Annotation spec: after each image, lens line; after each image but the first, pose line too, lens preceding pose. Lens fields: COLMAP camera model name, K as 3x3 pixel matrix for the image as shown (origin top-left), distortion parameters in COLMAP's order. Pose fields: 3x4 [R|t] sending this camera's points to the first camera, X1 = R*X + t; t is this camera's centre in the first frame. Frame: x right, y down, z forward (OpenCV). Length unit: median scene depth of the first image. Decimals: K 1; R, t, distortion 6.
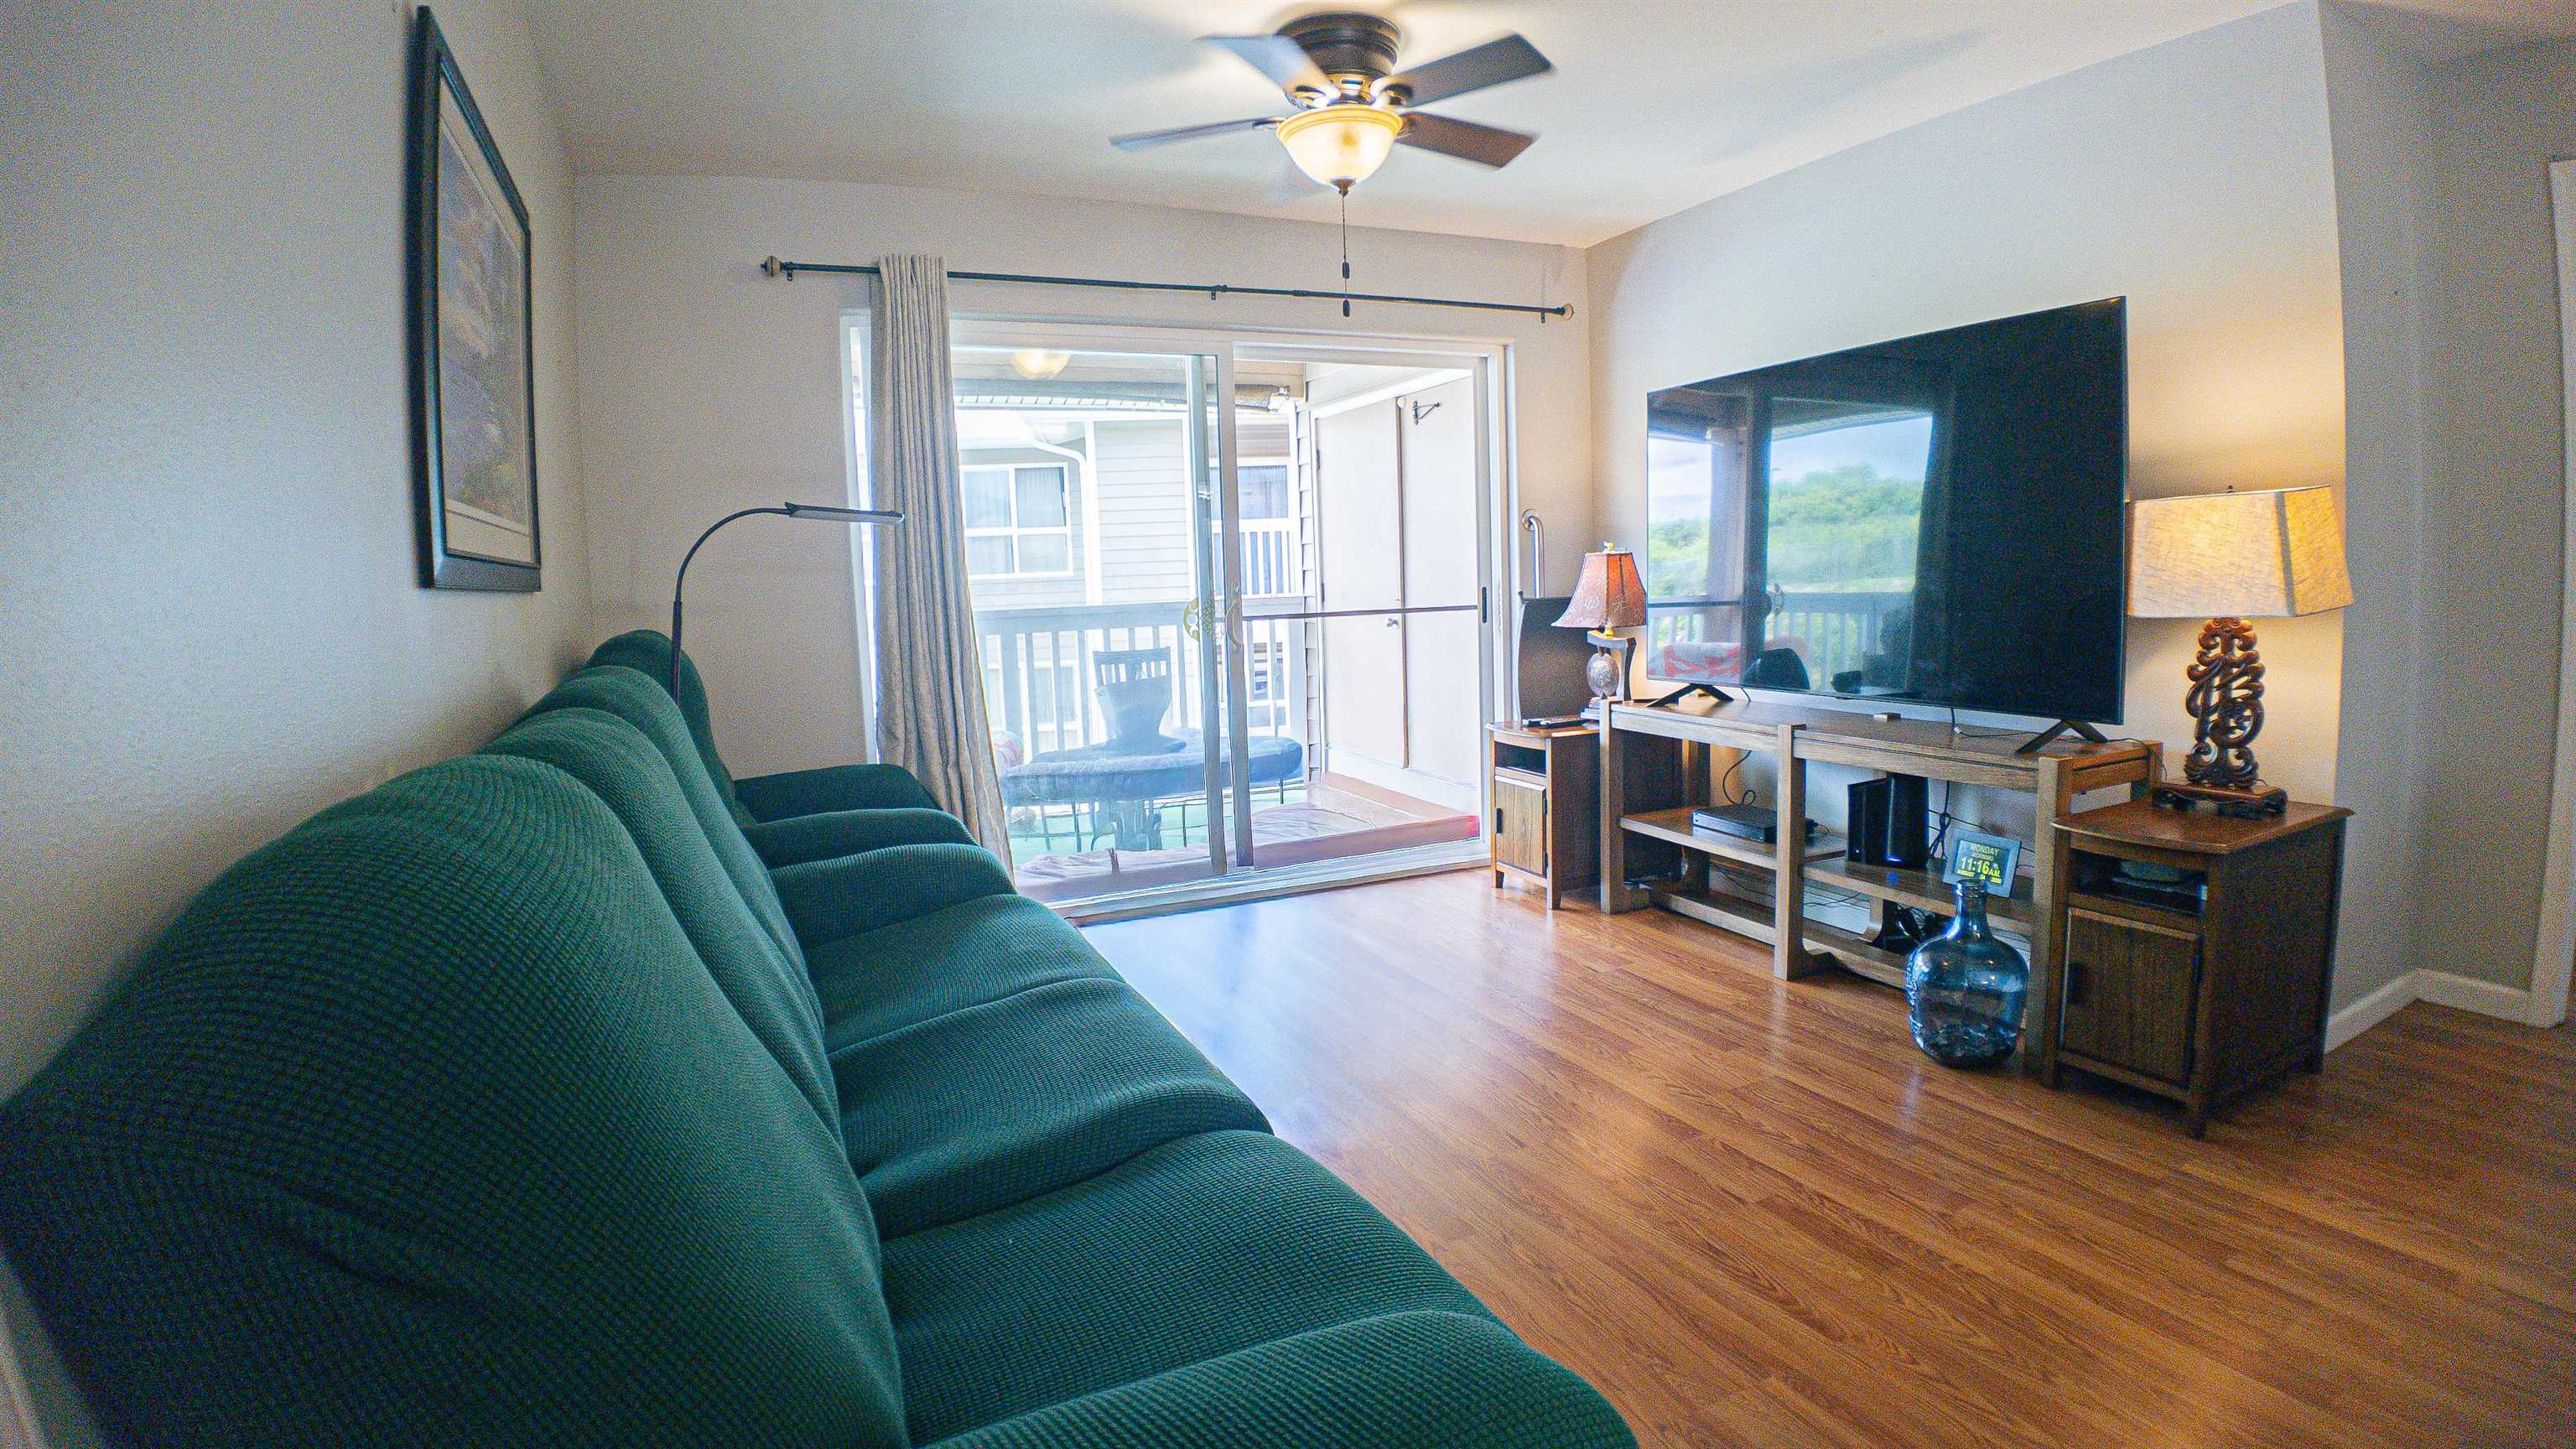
lens RADIAL K [[1304.1, 0, 1281.5], [0, 1304.1, 724.1], [0, 0, 1]] dist [-0.124918, -0.000789]
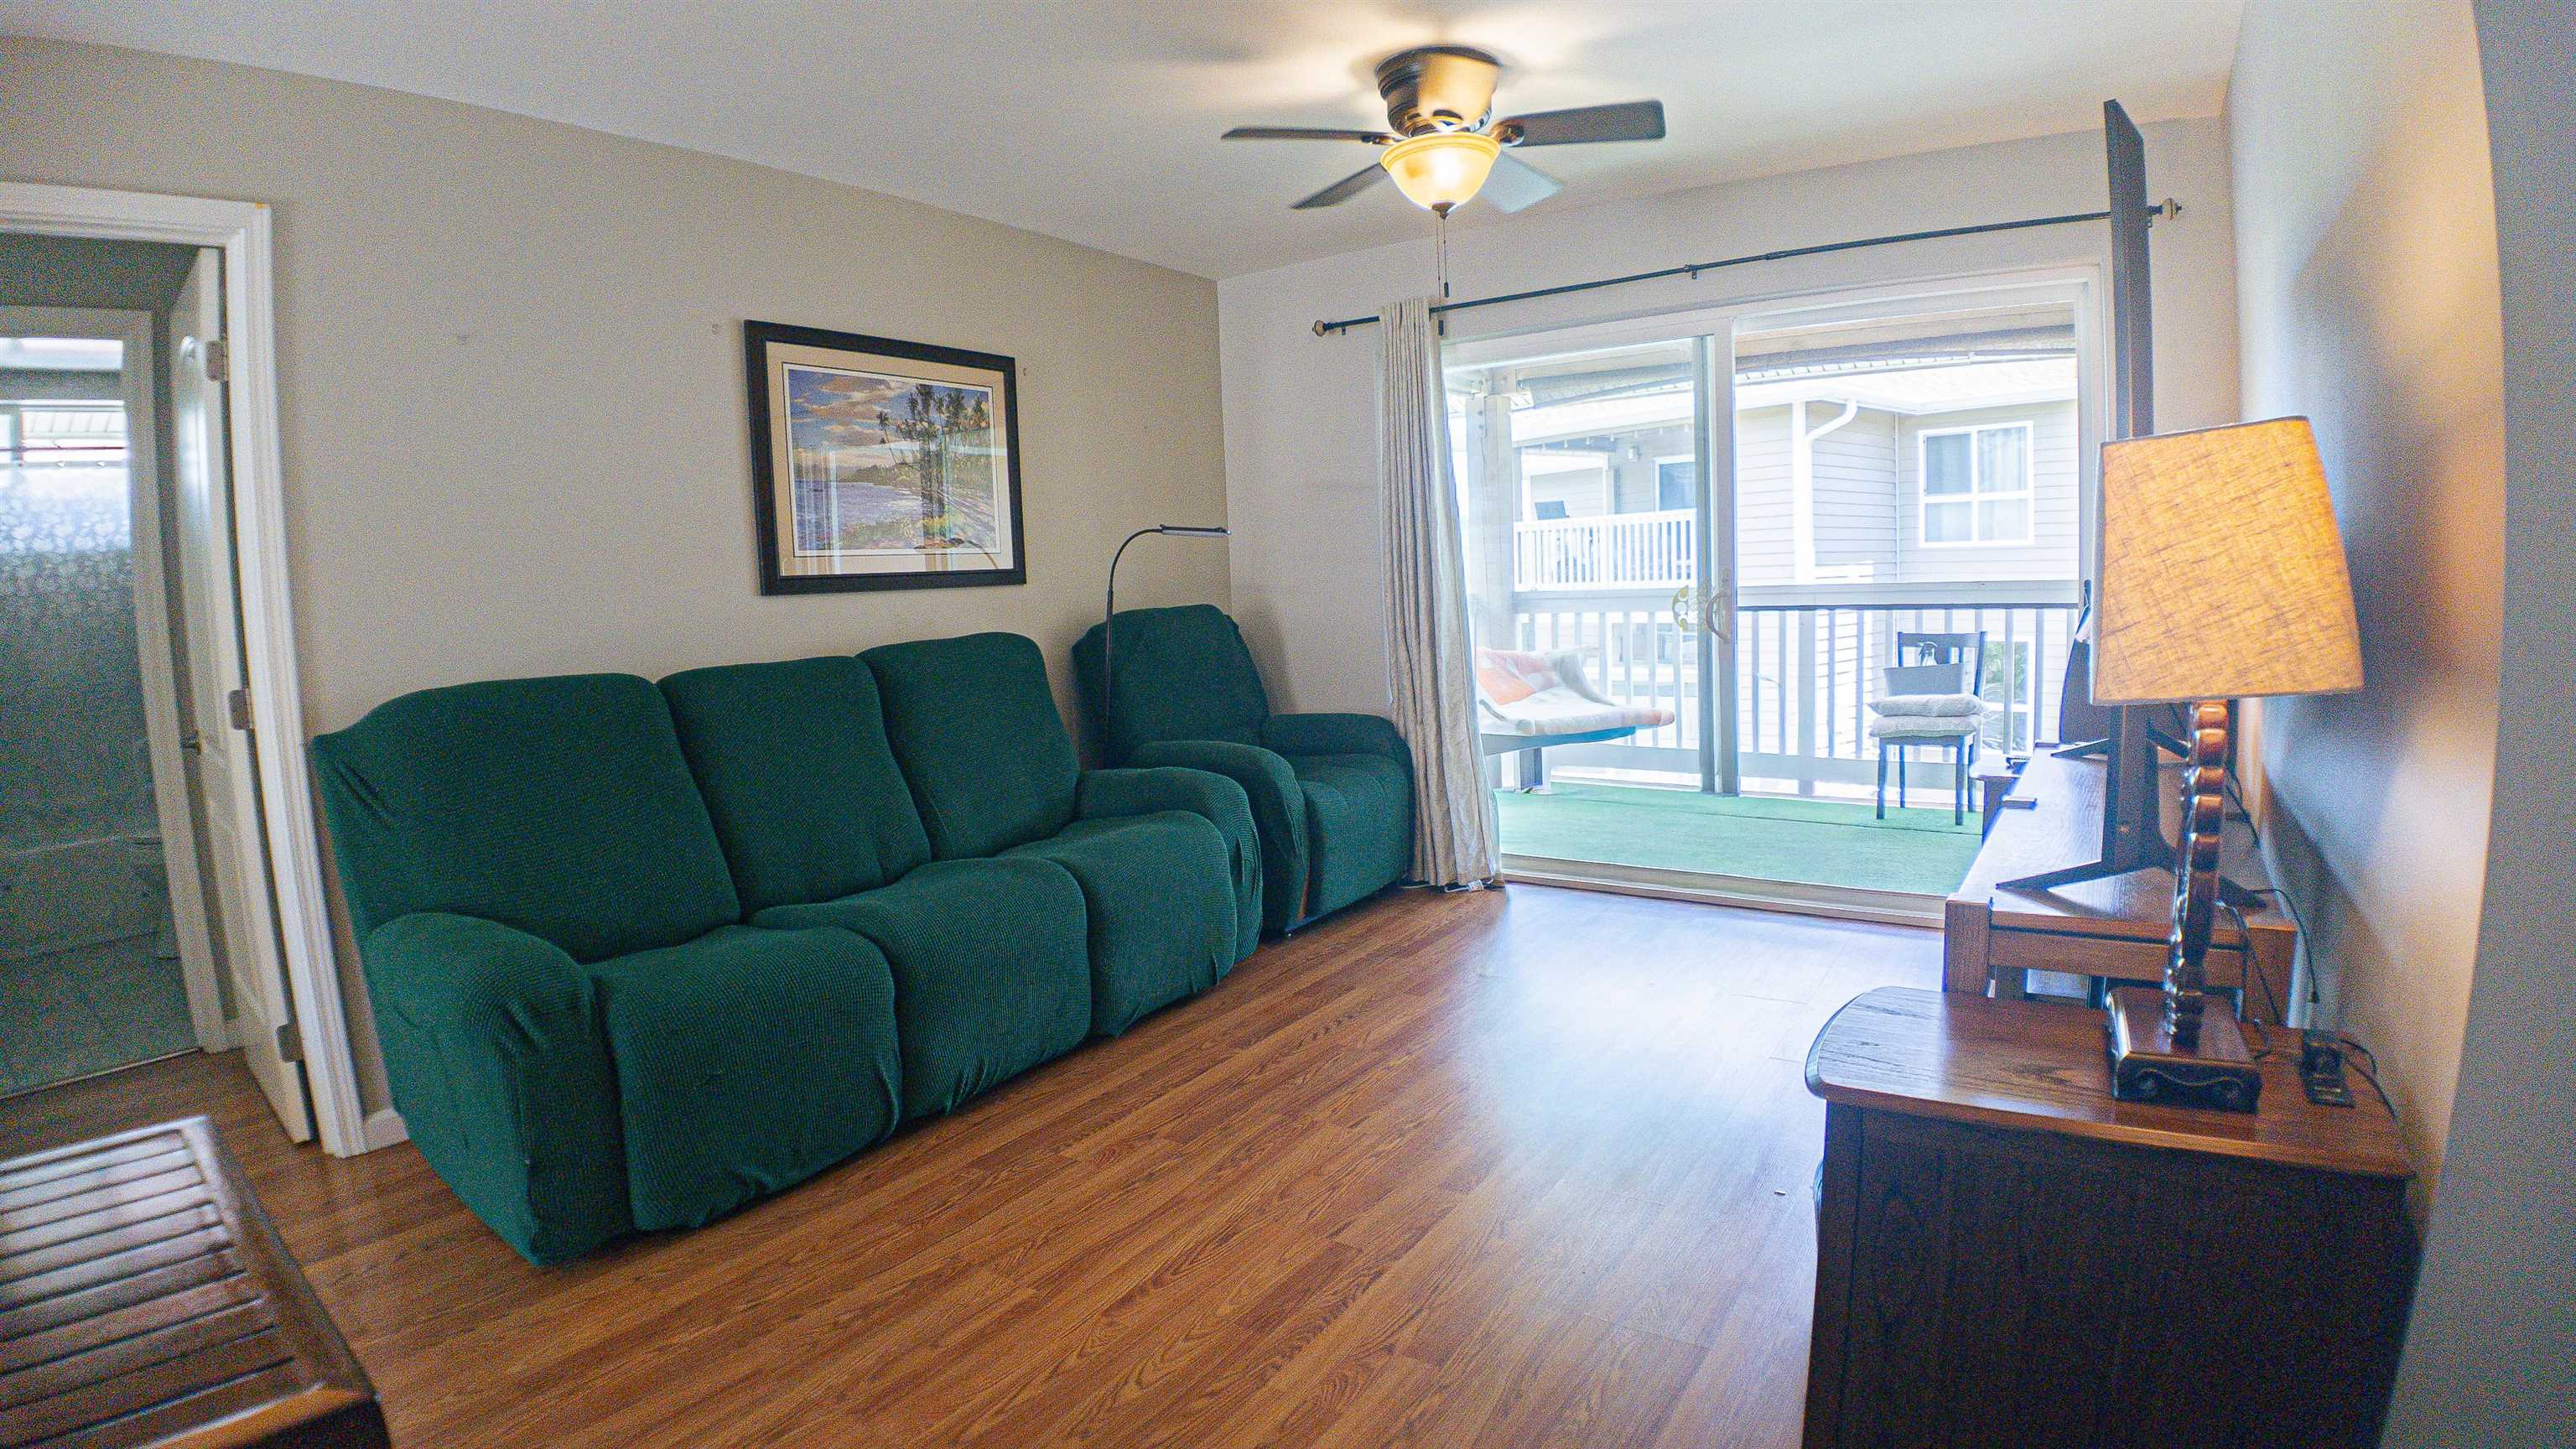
lens RADIAL K [[1304.1, 0, 1281.5], [0, 1304.1, 724.1], [0, 0, 1]] dist [-0.124918, -0.000789]
pose [[0.479459, 0.114539, -0.870057, 0.946708], [-0.071546, 0.993247, 0.091330, -0.087233], [0.874643, 0.018460, 0.484416, 0.381723]]
